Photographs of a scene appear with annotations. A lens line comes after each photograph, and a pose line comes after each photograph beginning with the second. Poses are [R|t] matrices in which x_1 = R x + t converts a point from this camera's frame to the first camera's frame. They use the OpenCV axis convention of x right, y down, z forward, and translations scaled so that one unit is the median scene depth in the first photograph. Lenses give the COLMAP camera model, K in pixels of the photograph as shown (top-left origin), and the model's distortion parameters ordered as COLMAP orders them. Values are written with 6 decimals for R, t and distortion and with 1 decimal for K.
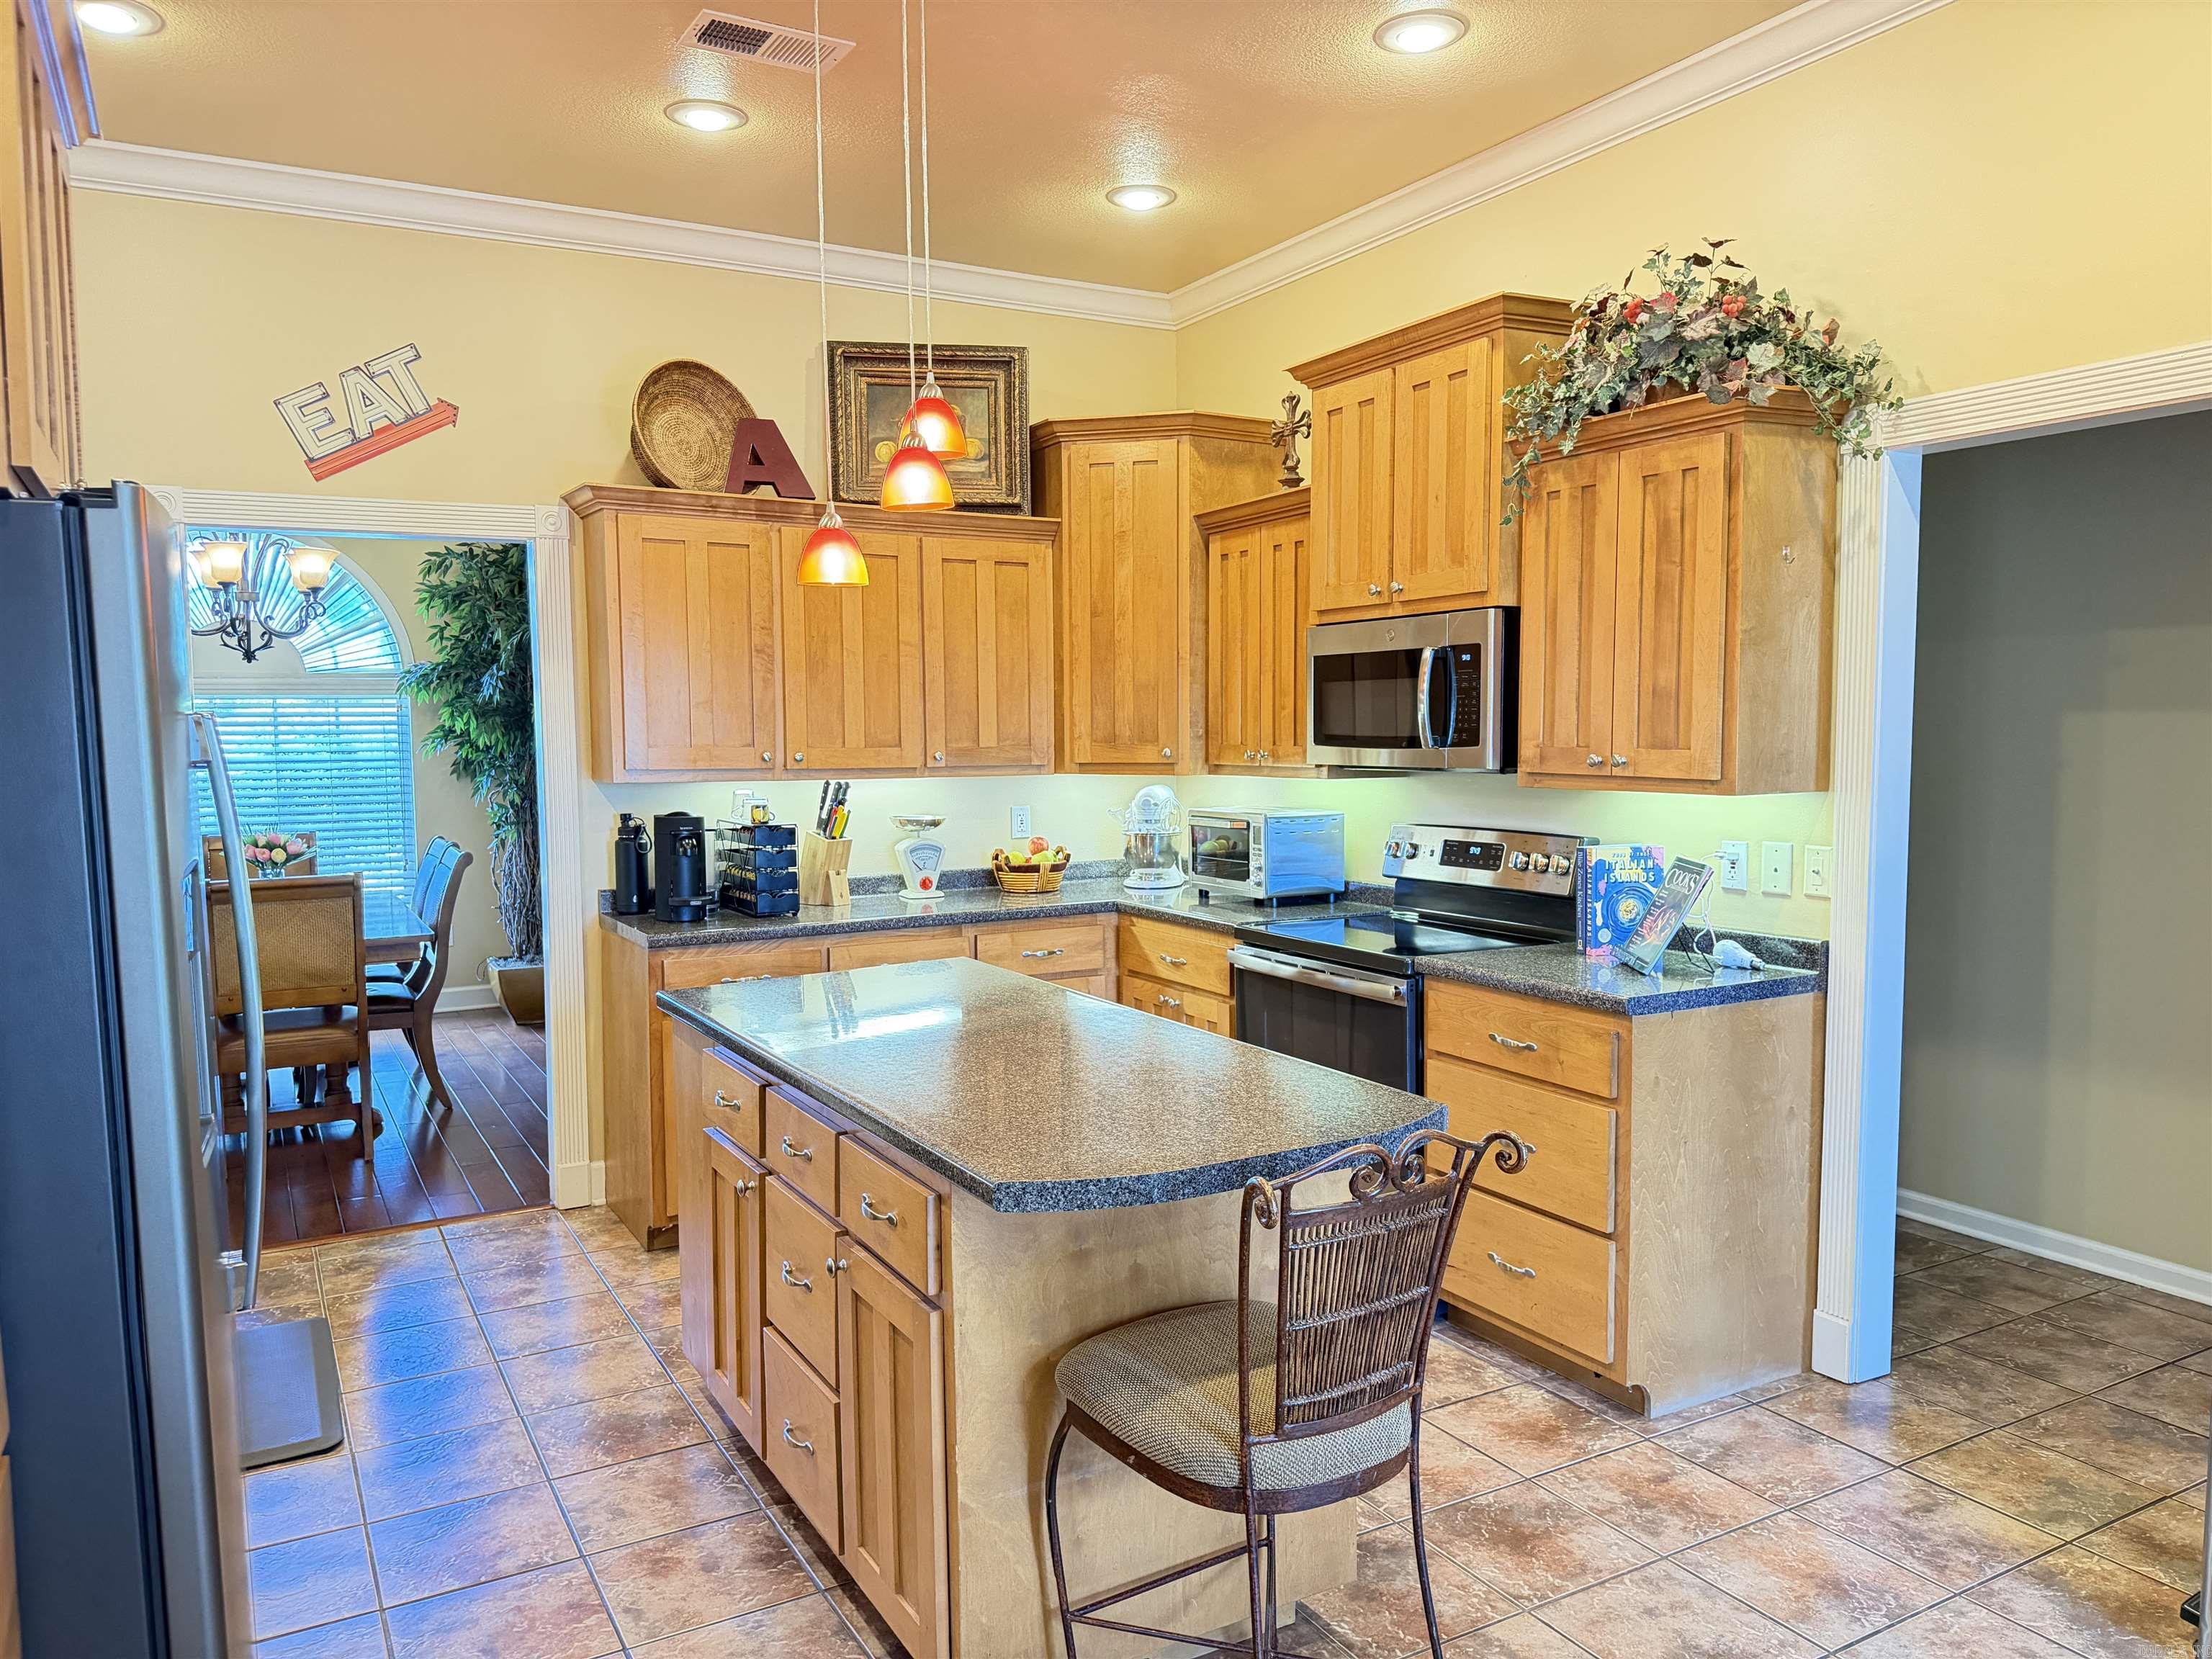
lens RADIAL K [[1562.0, 0, 1160.1], [0, 1562.0, 846.5], [0, 0, 1]] dist [0.069493, -0.071159]
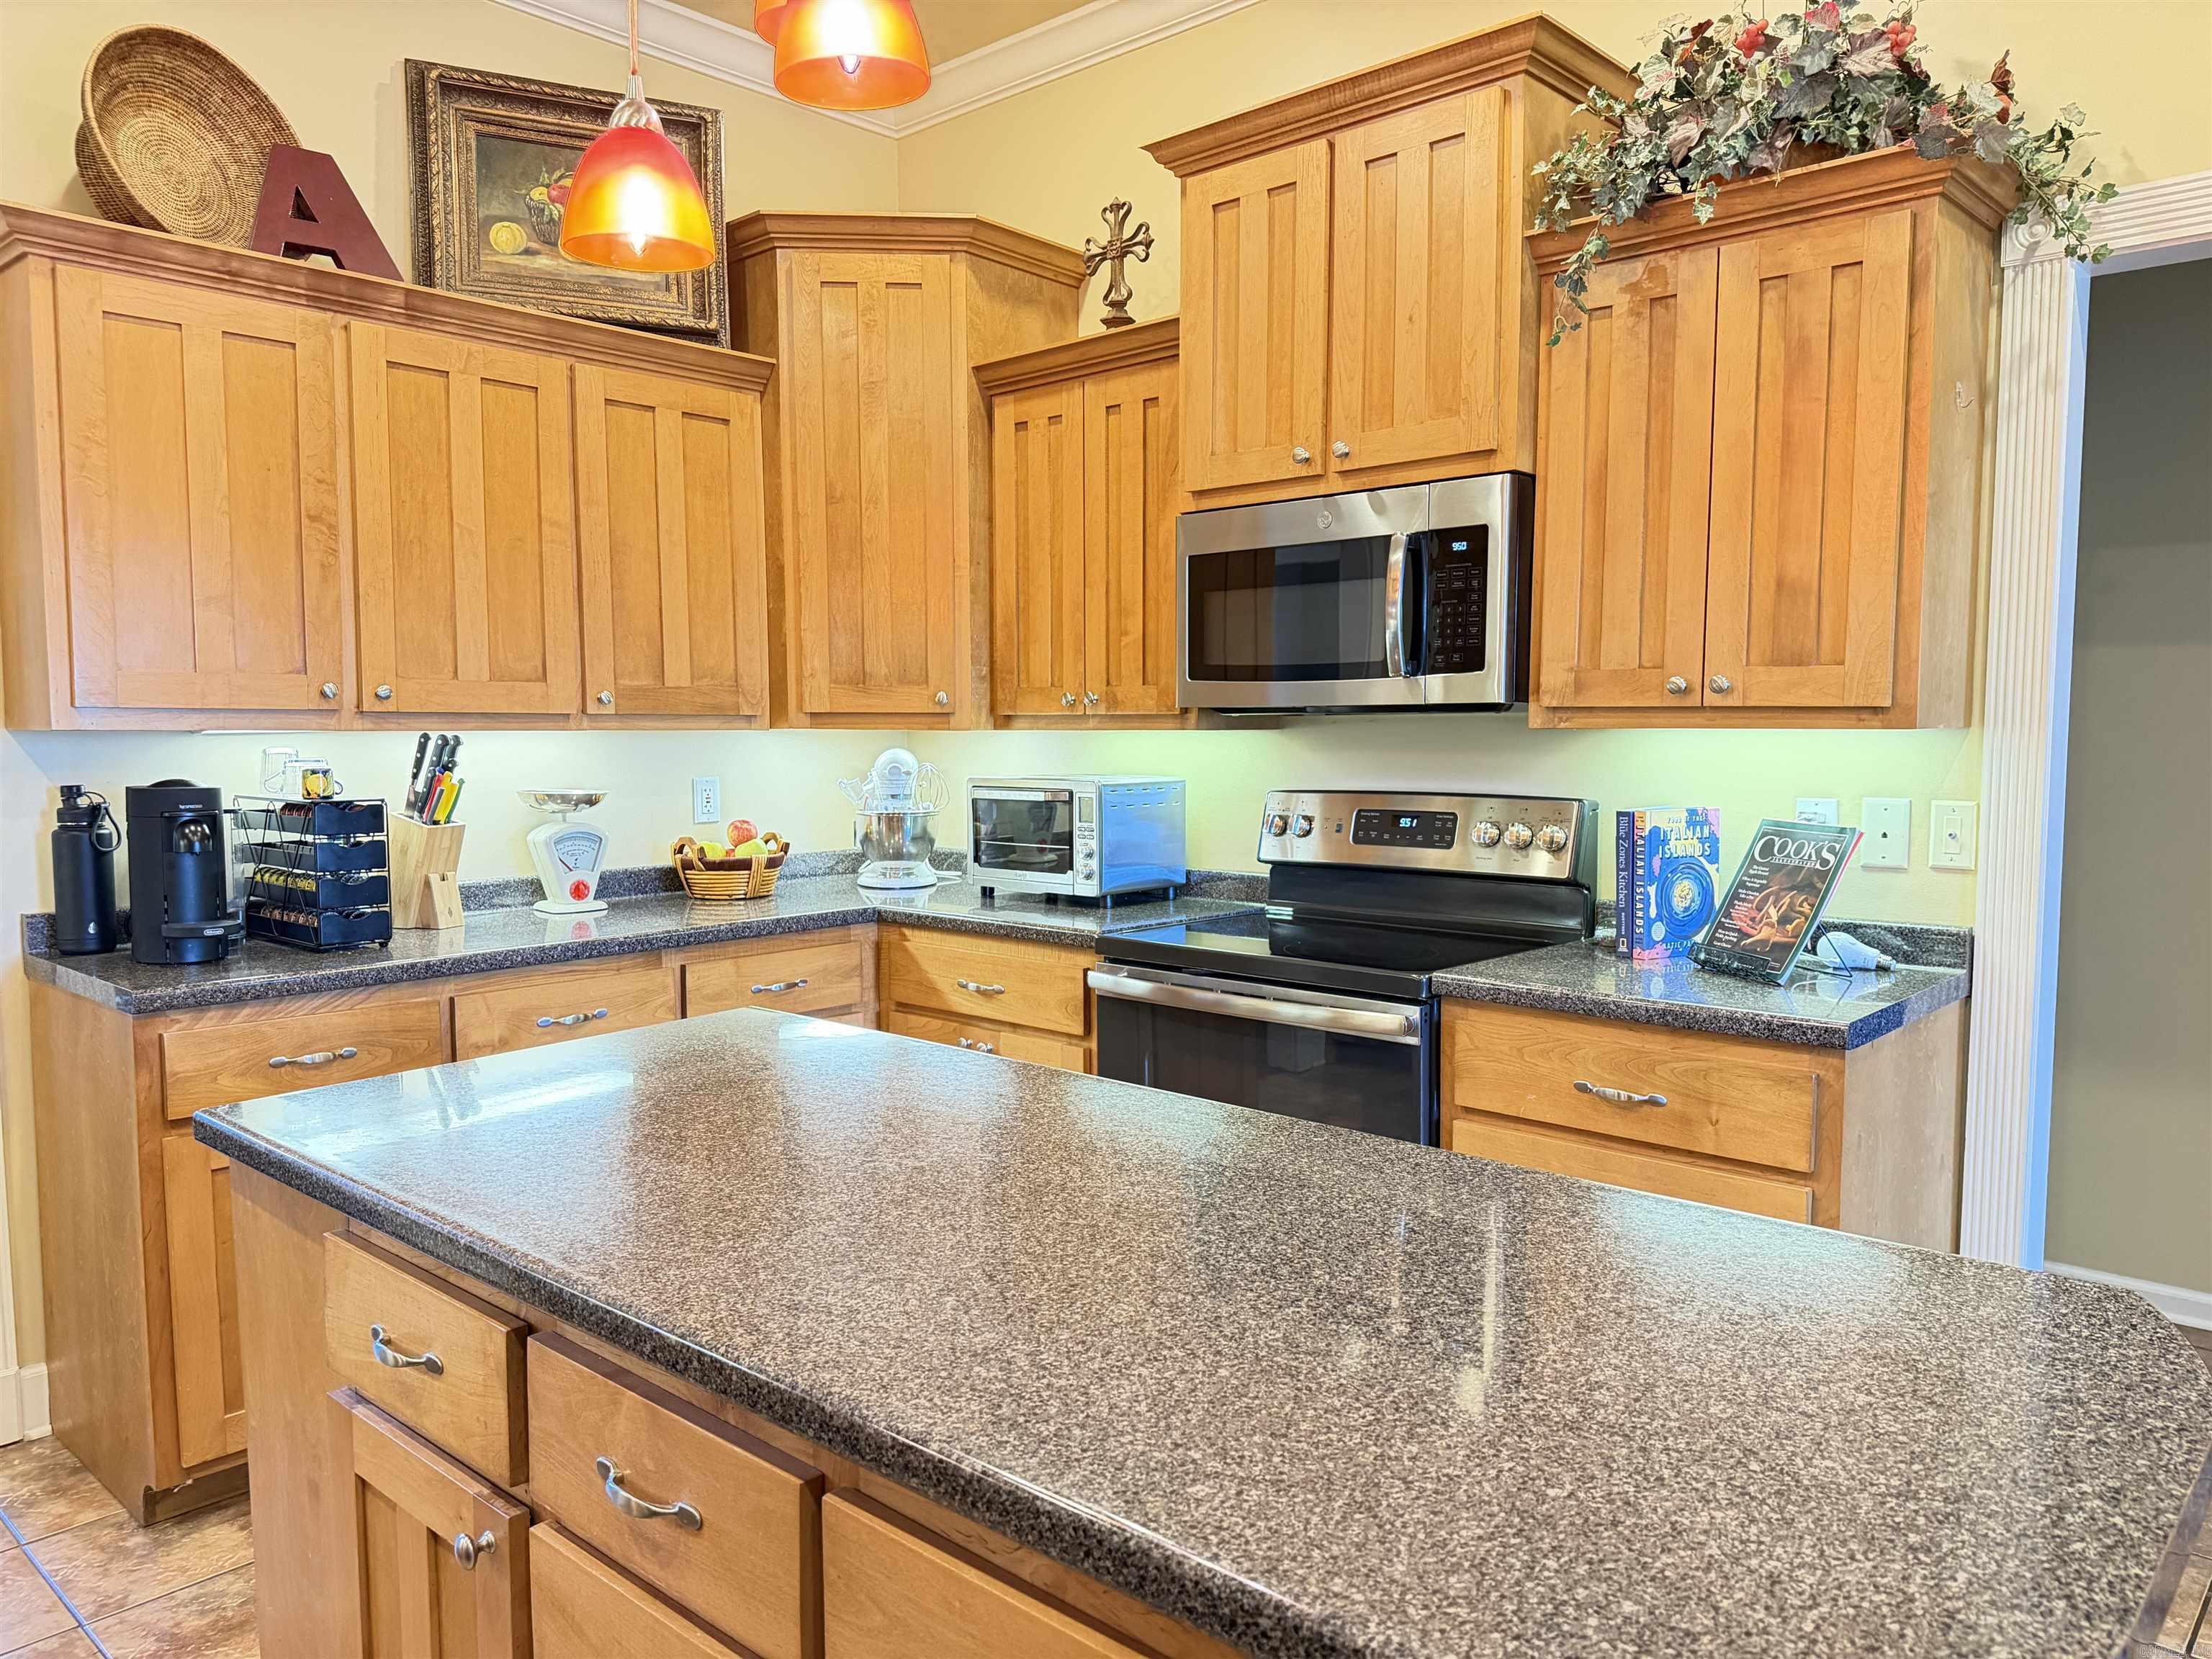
lens RADIAL K [[1581.2, 0, 1157.1], [0, 1581.2, 842.7], [0, 0, 1]] dist [0.097008, -0.139801]
pose [[0.954389, -0.019543, 0.297927, -0.130131], [0.020202, 0.999796, 0.000869, 0.008640], [-0.297883, 0.005189, 0.954588, 0.301913]]
